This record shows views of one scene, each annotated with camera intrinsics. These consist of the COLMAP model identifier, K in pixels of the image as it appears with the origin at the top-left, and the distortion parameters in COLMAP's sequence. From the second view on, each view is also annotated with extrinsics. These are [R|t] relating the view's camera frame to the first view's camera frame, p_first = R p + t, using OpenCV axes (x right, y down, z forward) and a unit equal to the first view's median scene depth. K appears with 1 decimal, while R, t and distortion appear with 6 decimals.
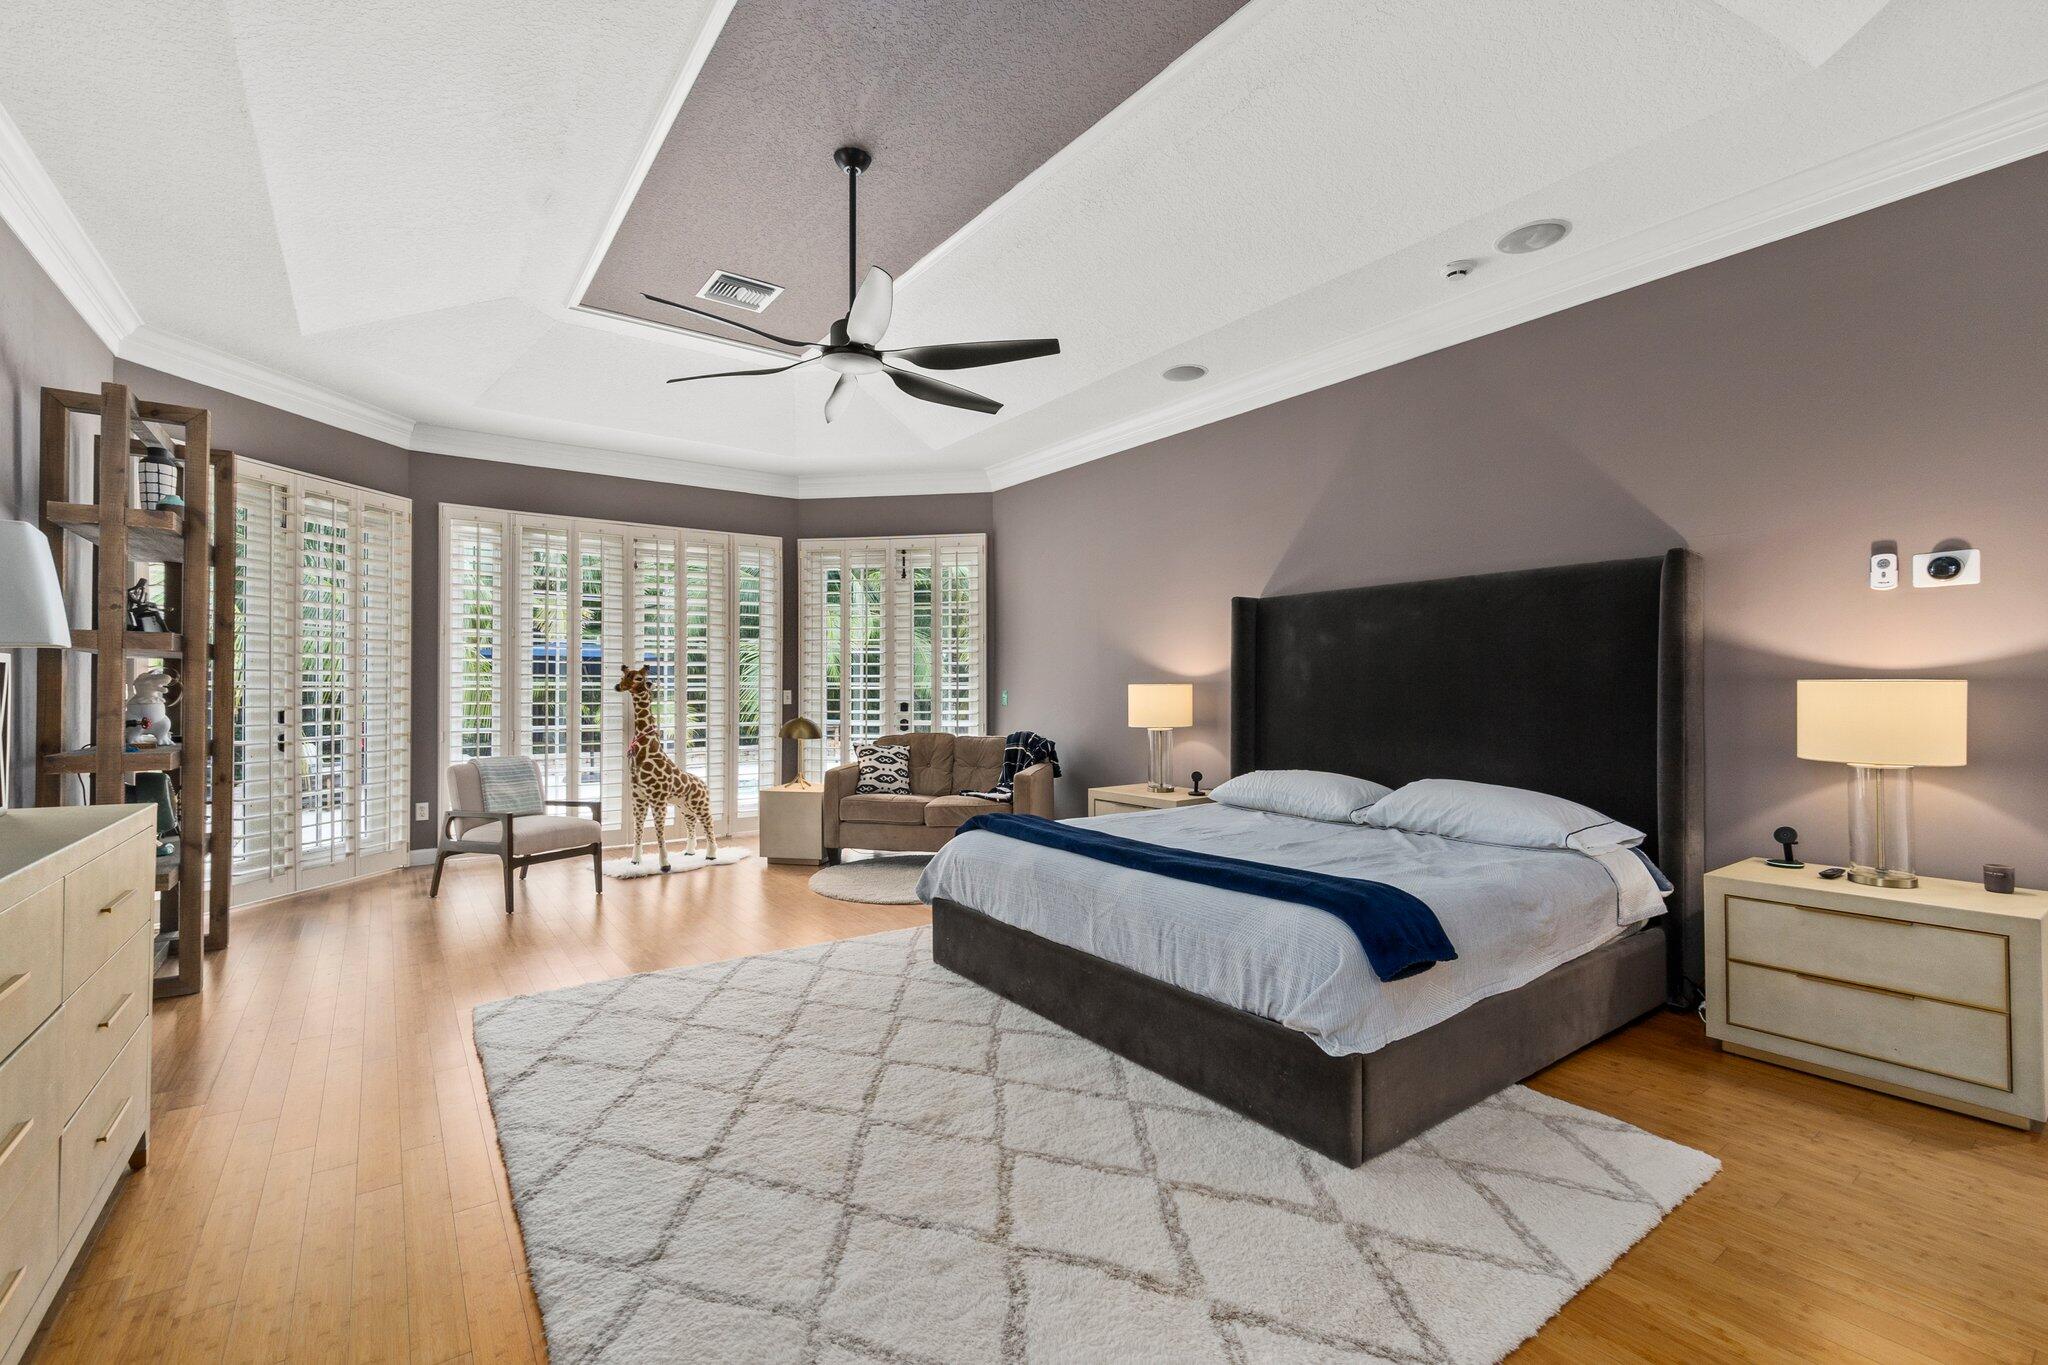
lens RADIAL K [[869.7, 0, 1022.9], [0, 869.7, 692.2], [0, 0, 1]] dist [0.000450, 0.000037]
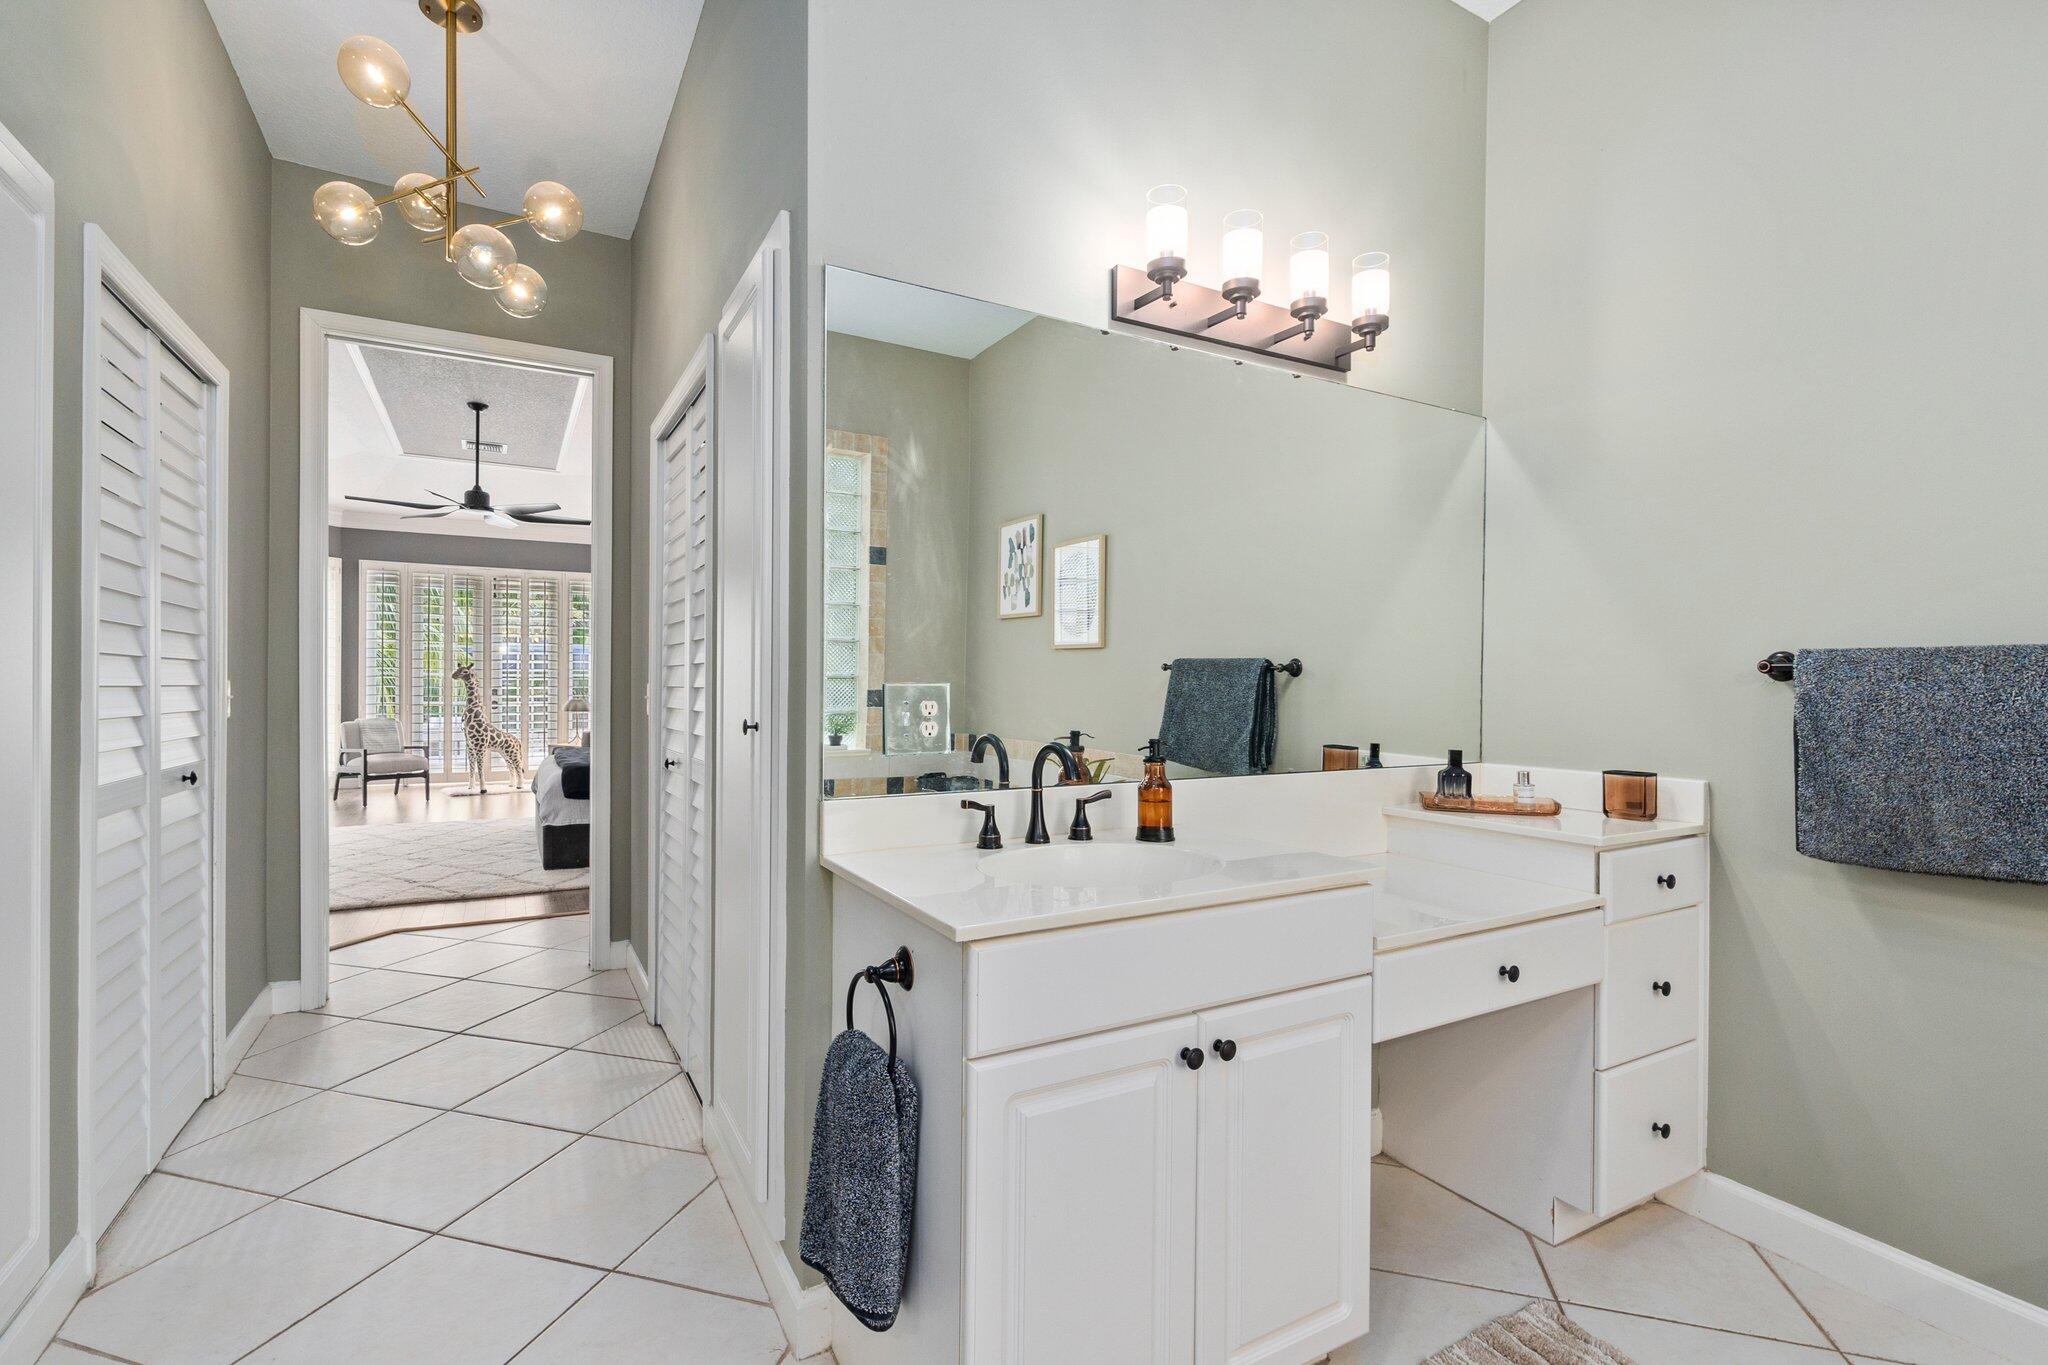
lens RADIAL K [[917.1, 0, 1024.8], [0, 917.1, 690.5], [0, 0, 1]] dist [-0.000847, -0.000007]
pose [[0.993332, 0.009619, -0.114885, 0.765178], [-0.009192, 0.999949, 0.004245, 0.002703], [0.114920, -0.003161, 0.993370, -0.549741]]
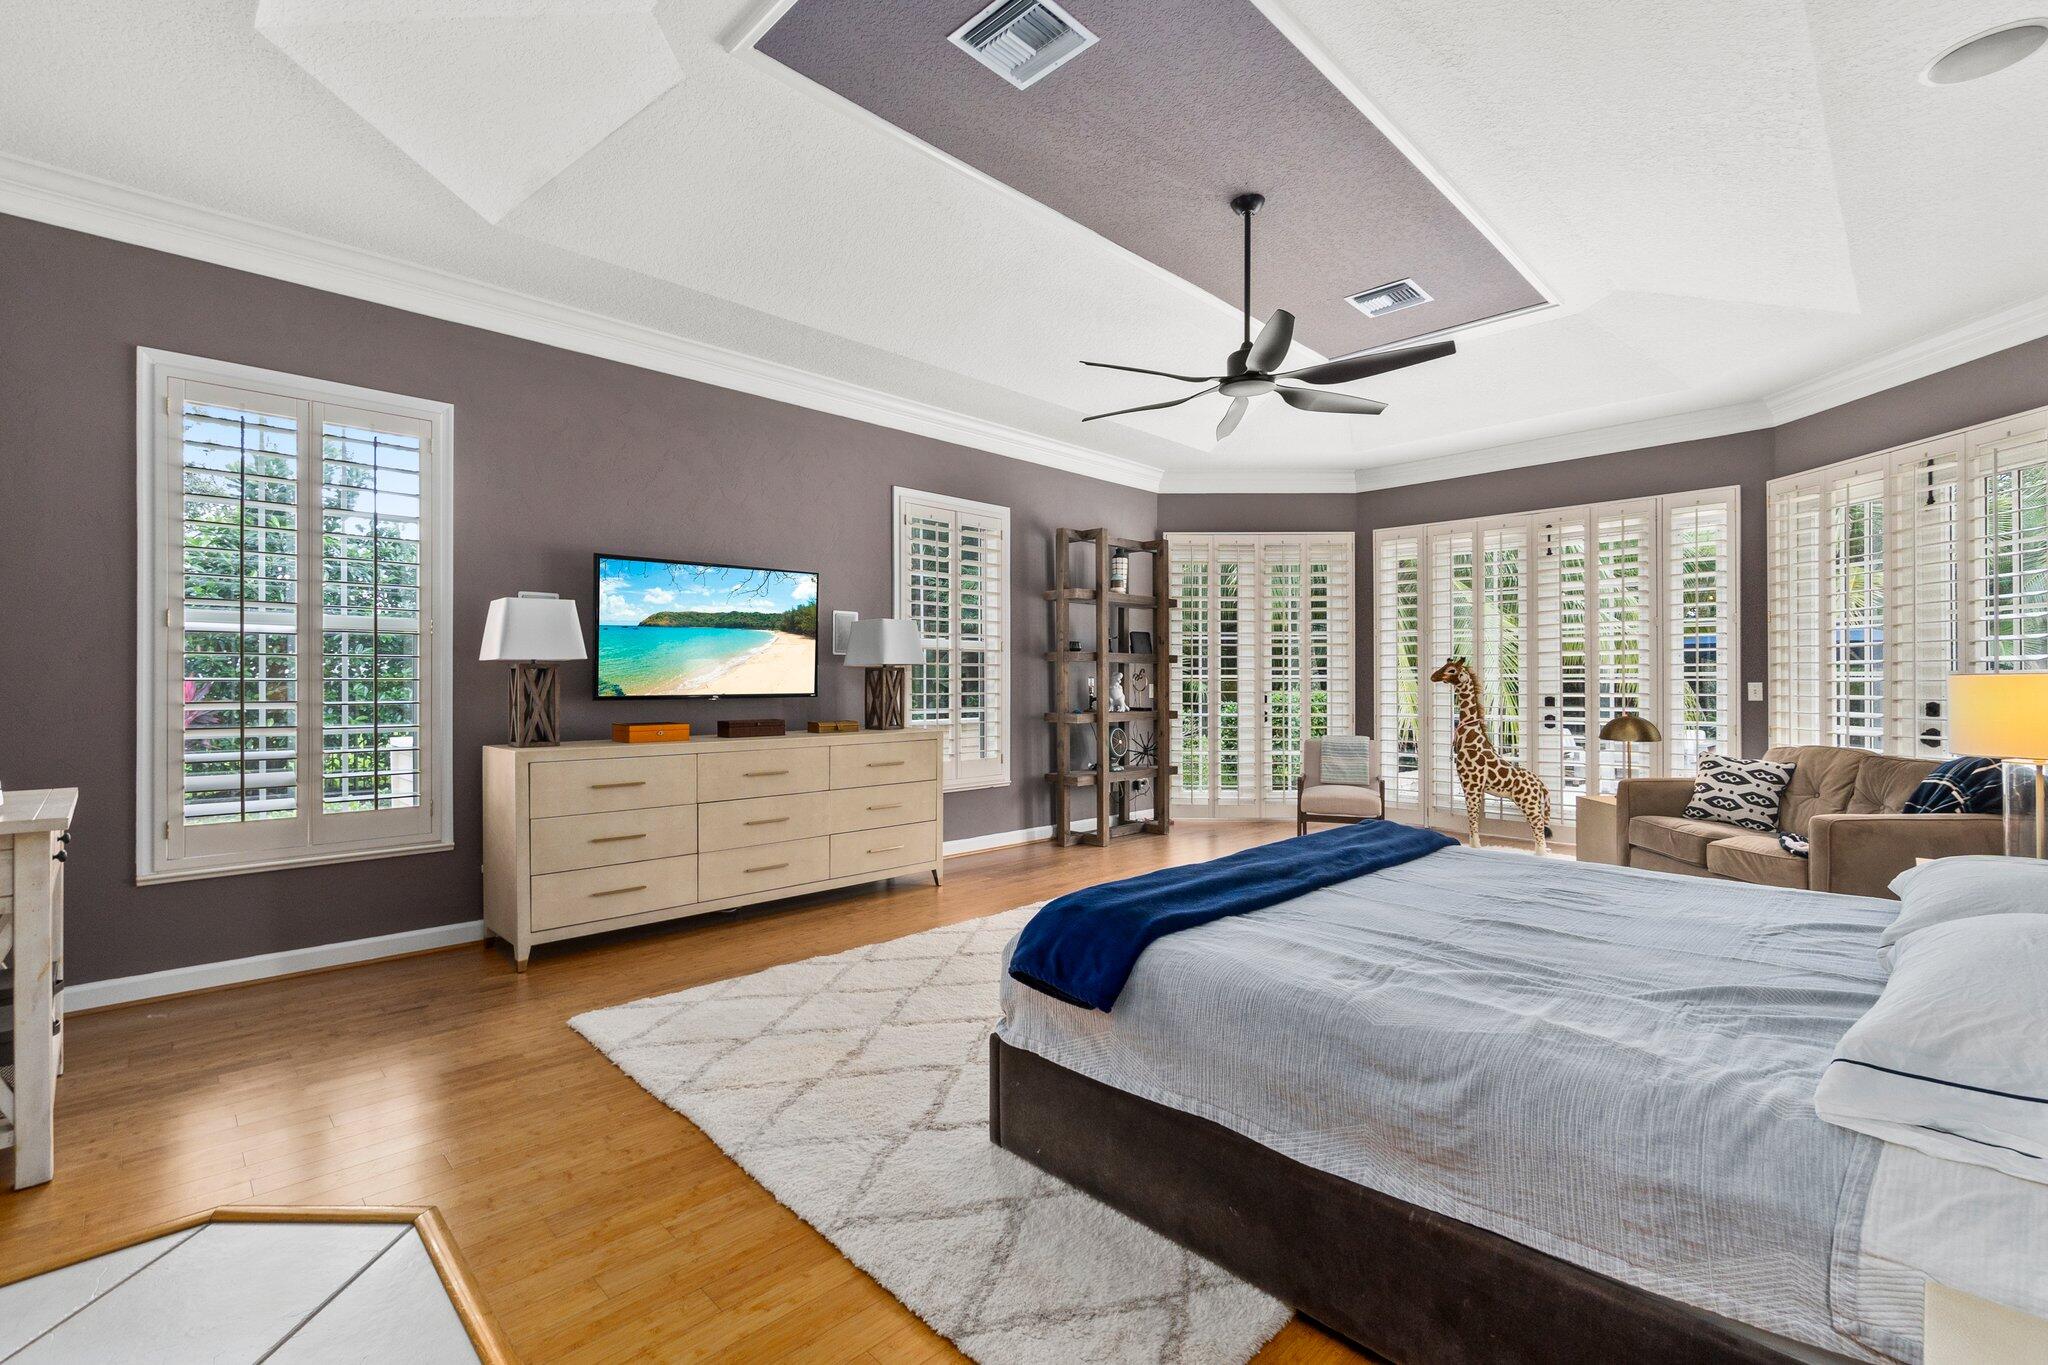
lens RADIAL K [[900.4, 0, 1024.0], [0, 900.4, 682.5], [0, 0, 1]] dist [-0.000659, 0.000357]
pose [[0.157795, 0.002619, -0.987468, 0.536849], [-0.004794, 0.999987, 0.001886, -0.000694], [0.987460, 0.004436, 0.157806, 0.322251]]
